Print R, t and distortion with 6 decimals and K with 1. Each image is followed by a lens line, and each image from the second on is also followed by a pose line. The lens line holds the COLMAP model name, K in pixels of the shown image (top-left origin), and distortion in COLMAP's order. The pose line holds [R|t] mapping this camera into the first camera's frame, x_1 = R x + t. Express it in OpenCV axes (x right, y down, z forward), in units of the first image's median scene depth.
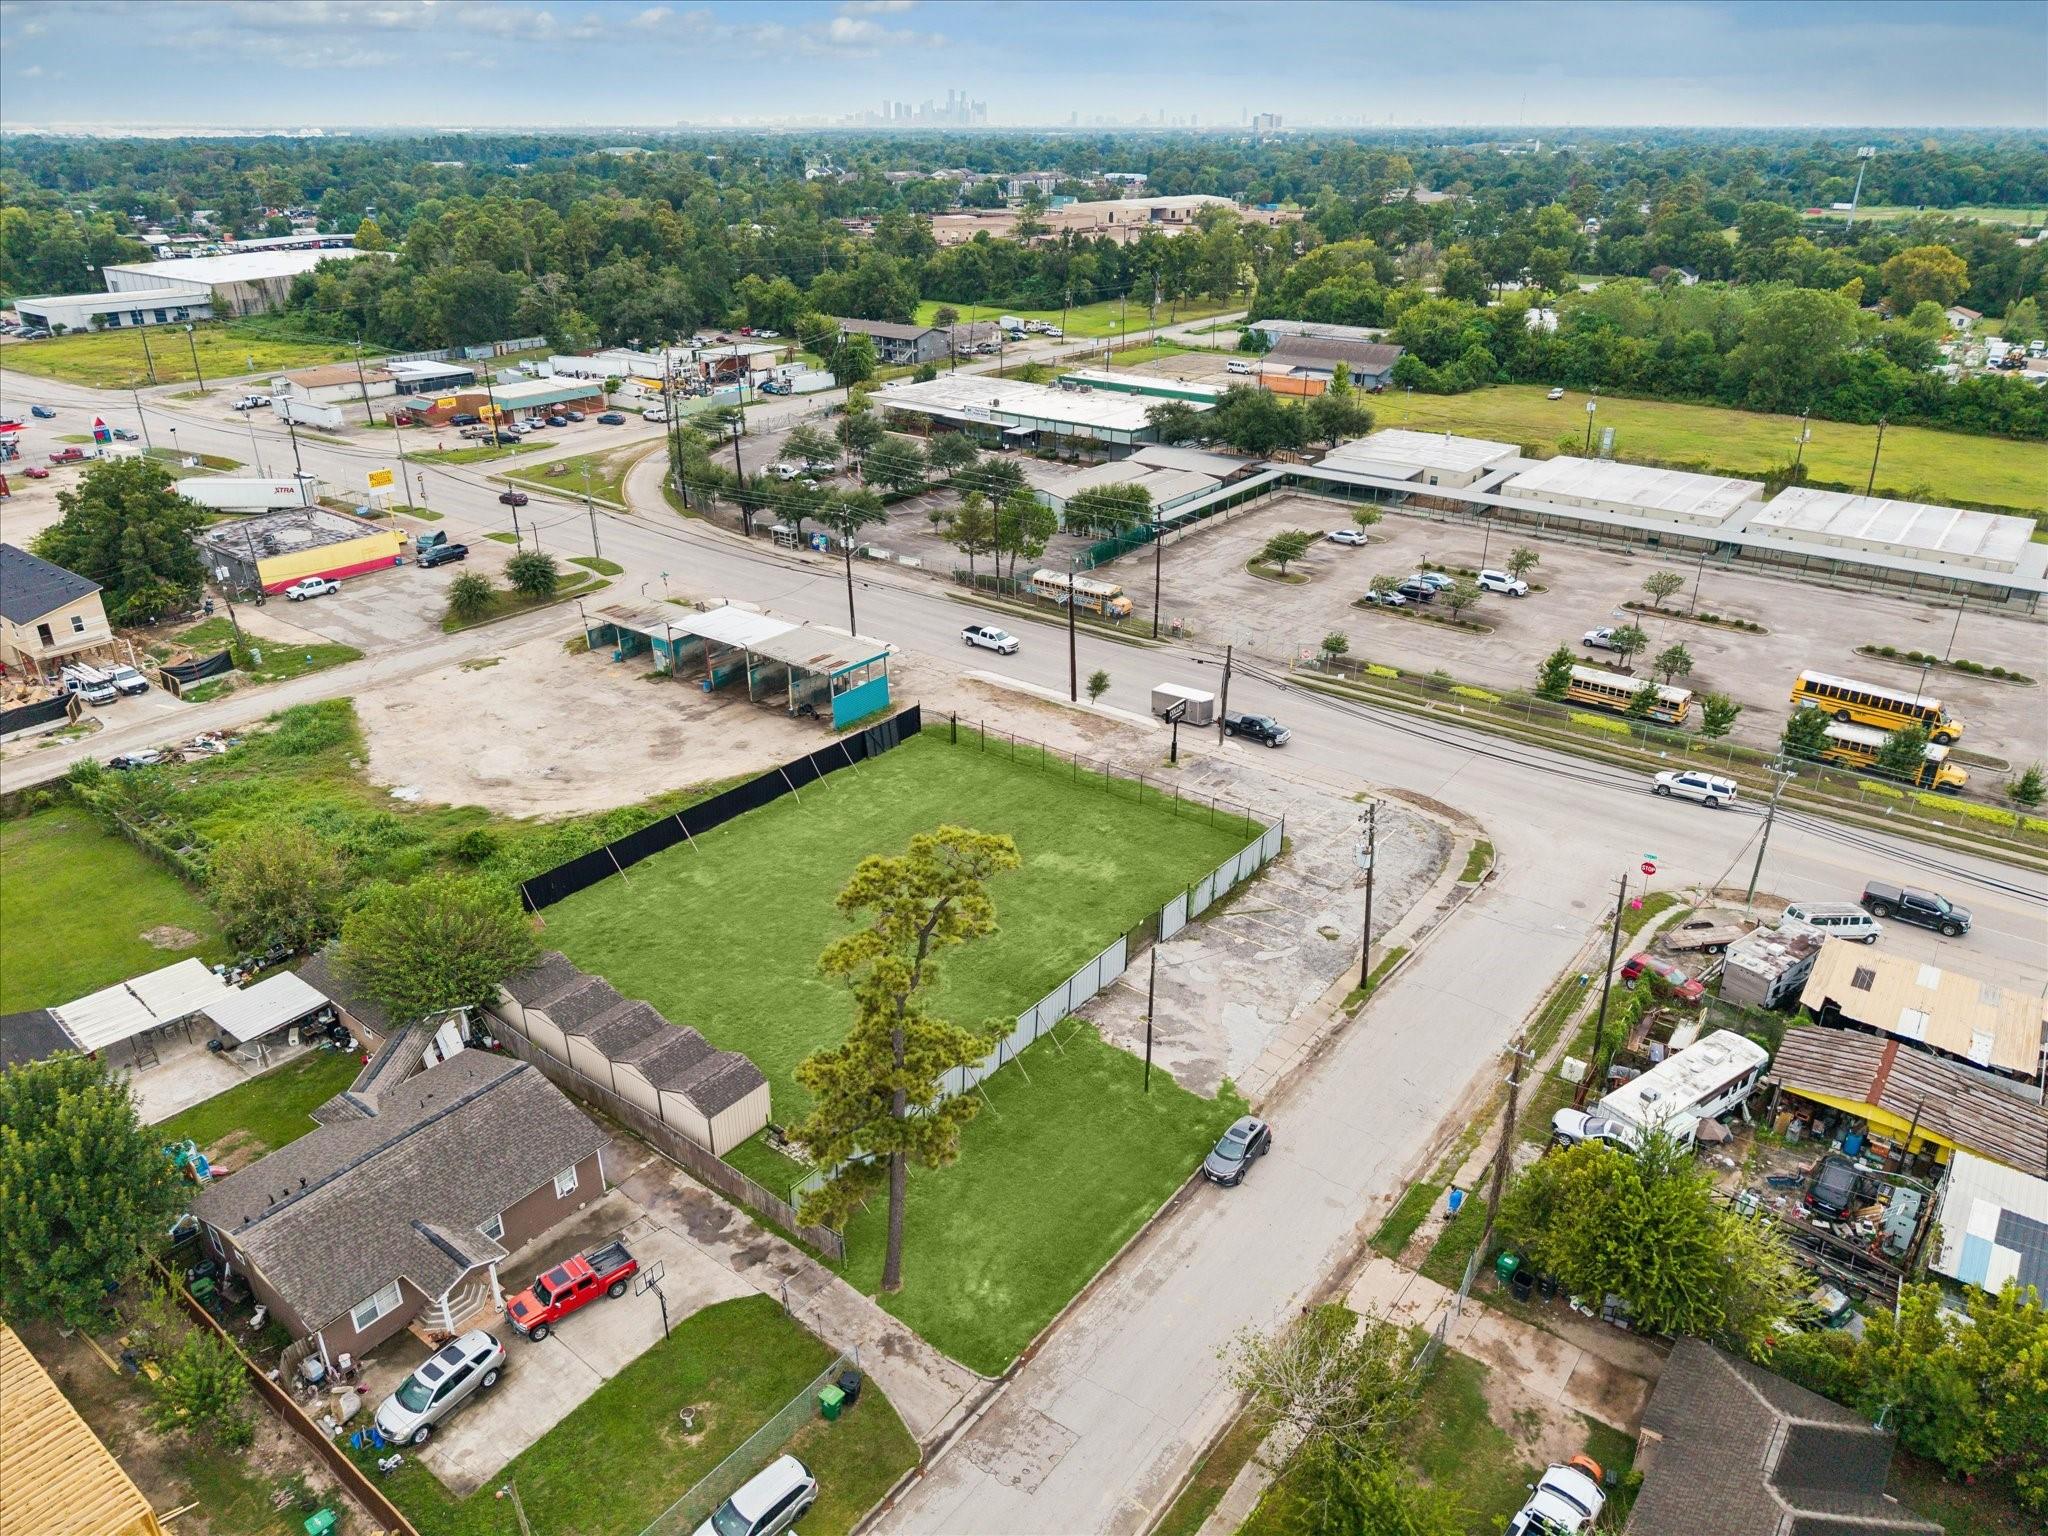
lens RADIAL K [[1379.2, 0, 1030.8], [0, 1379.2, 752.0], [0, 0, 1]] dist [0.017542, -0.017329]
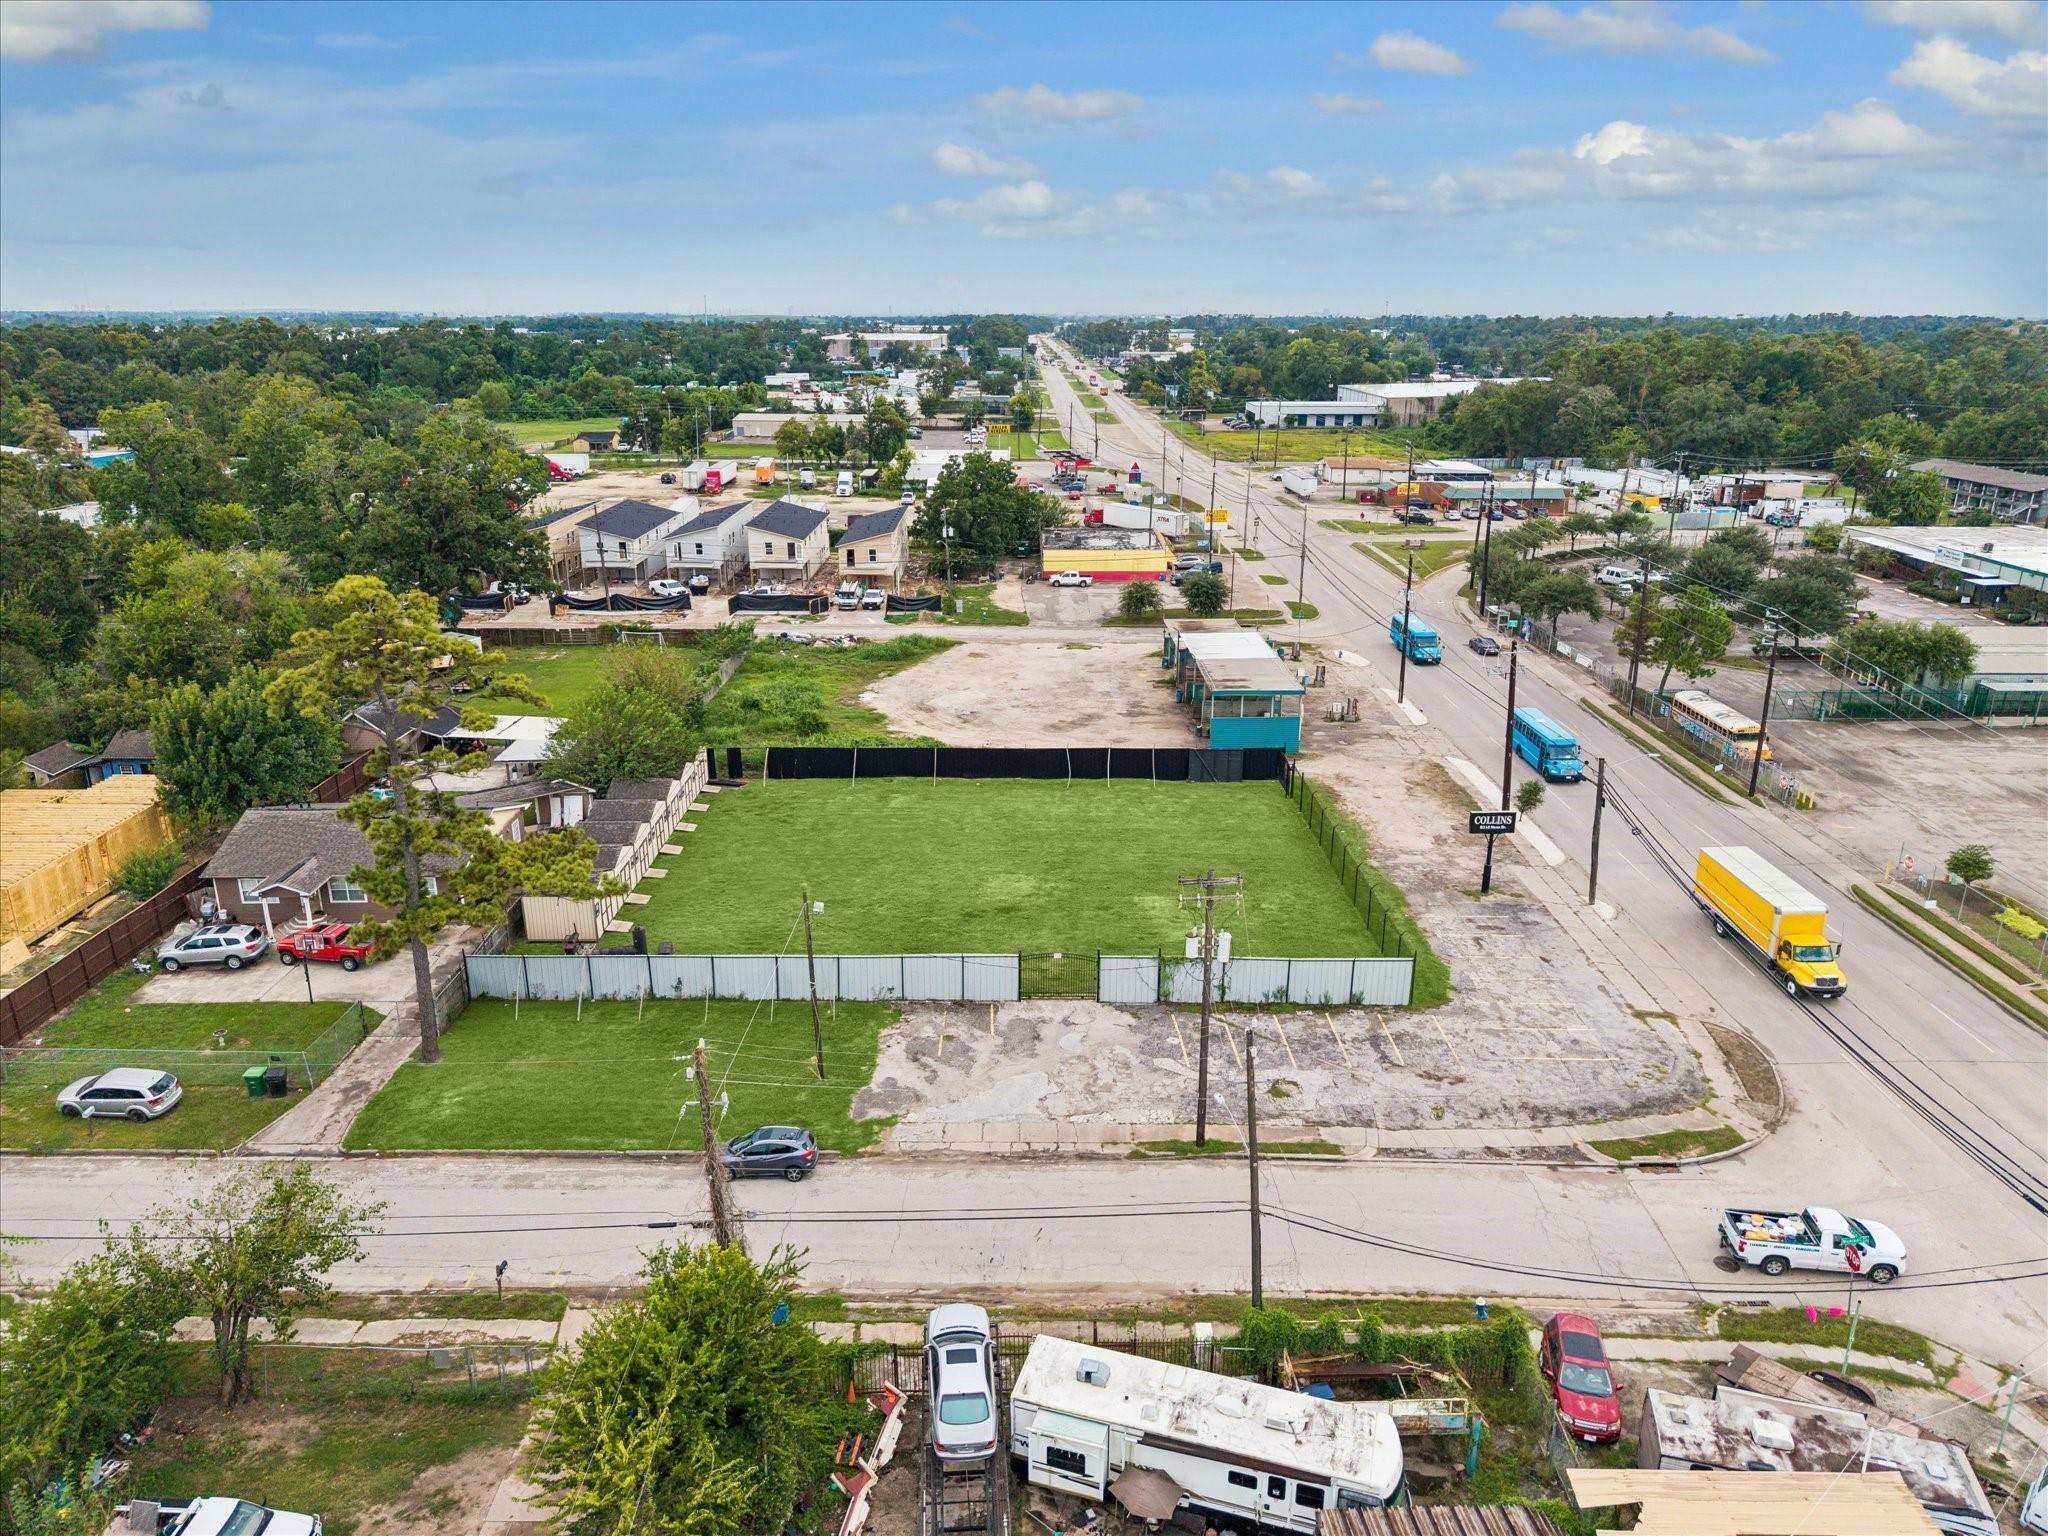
lens RADIAL K [[1379.2, 0, 1026.0], [0, 1379.2, 768.2], [0, 0, 1]] dist [0.017542, -0.017329]
pose [[0.611604, 0.247965, -0.751301, 0.504930], [-0.328741, 0.943406, 0.043753, -0.007505], [0.719631, 0.220224, 0.658507, 0.333060]]
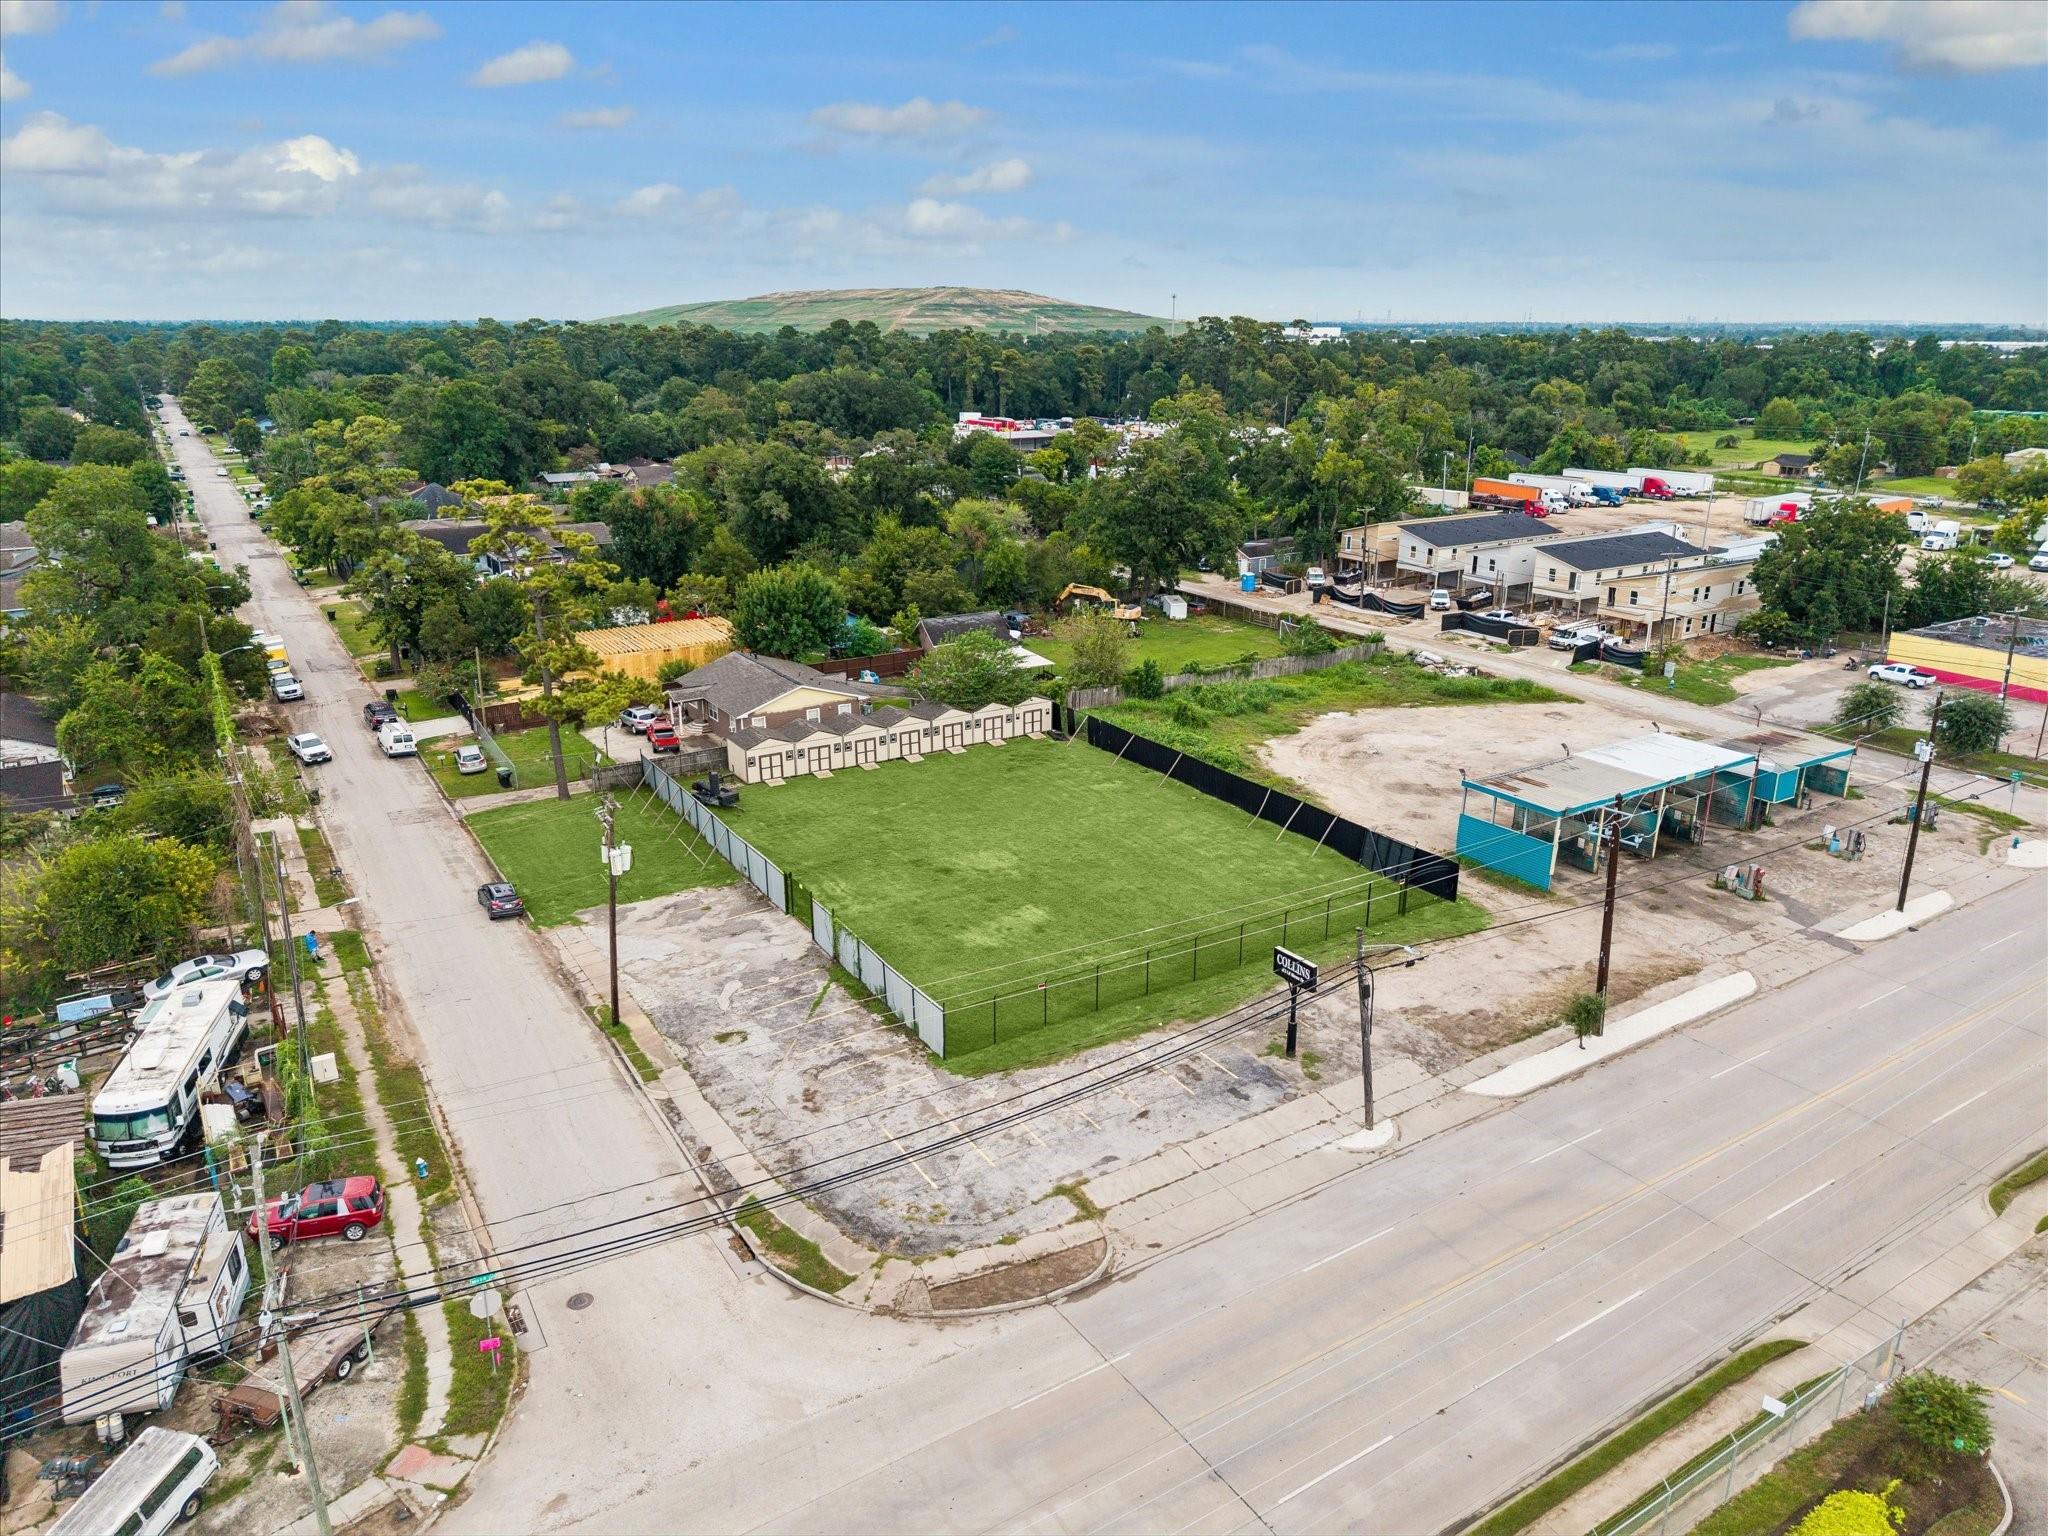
lens RADIAL K [[1379.2, 0, 1021.6], [0, 1379.2, 764.1], [0, 0, 1]] dist [0.017542, -0.017329]
pose [[-0.349756, 0.285177, -0.892382, 0.645358], [-0.388416, 0.822676, 0.415135, -0.299601], [0.852528, 0.491812, -0.176968, 0.971737]]
